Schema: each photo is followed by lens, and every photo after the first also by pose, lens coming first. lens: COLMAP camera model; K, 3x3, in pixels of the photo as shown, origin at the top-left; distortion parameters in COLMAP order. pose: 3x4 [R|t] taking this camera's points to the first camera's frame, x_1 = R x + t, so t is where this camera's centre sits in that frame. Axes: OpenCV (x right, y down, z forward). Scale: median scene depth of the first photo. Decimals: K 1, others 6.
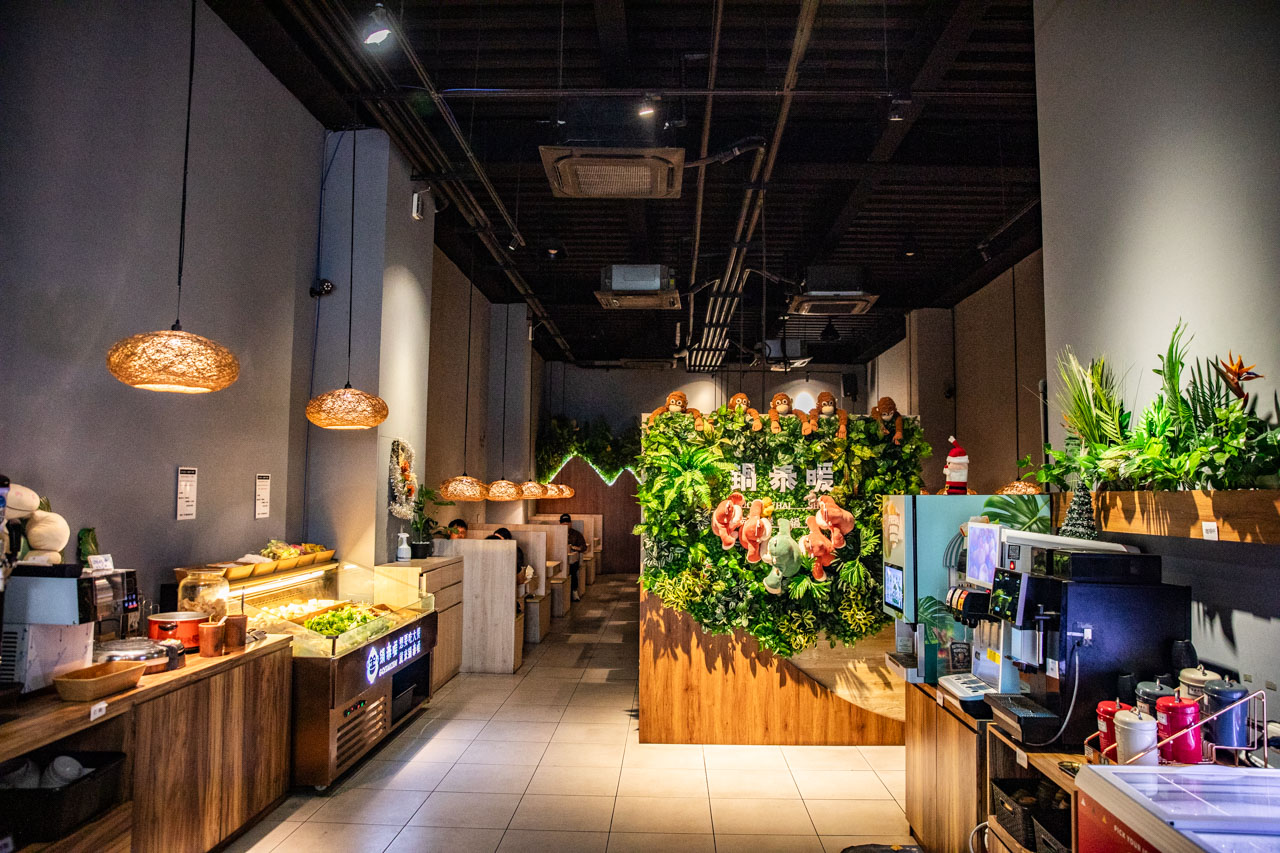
lens RADIAL K [[857.4, 0, 640.0], [0, 857.4, 426.5], [0, 0, 1]] dist [-0.112237, 0.087729]
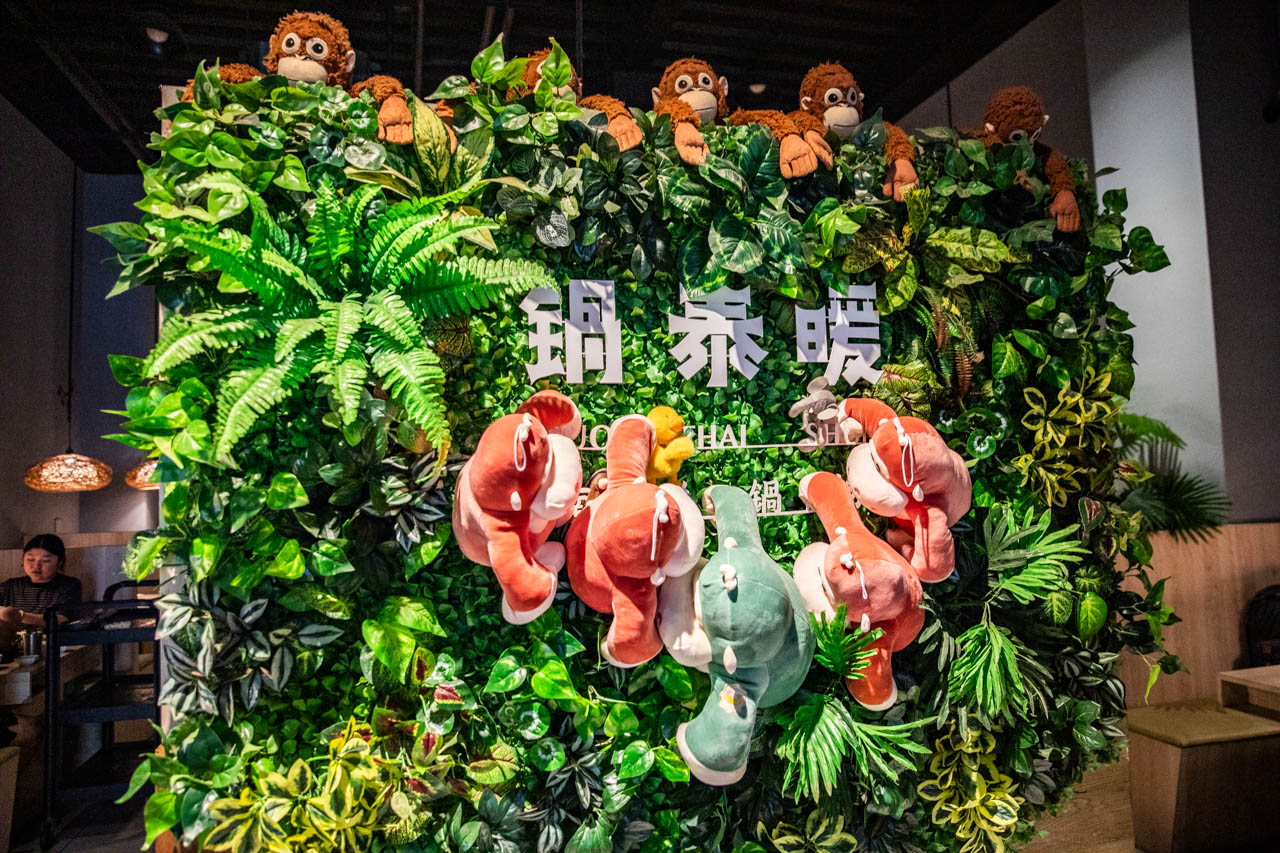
lens RADIAL K [[857.4, 0, 640.0], [0, 857.4, 426.5], [0, 0, 1]] dist [-0.112237, 0.087729]
pose [[0.954976, -0.022135, 0.295857, 0.063677], [0.018509, 0.999715, 0.015050, 0.085958], [-0.296106, -0.008896, 0.955114, 0.759413]]
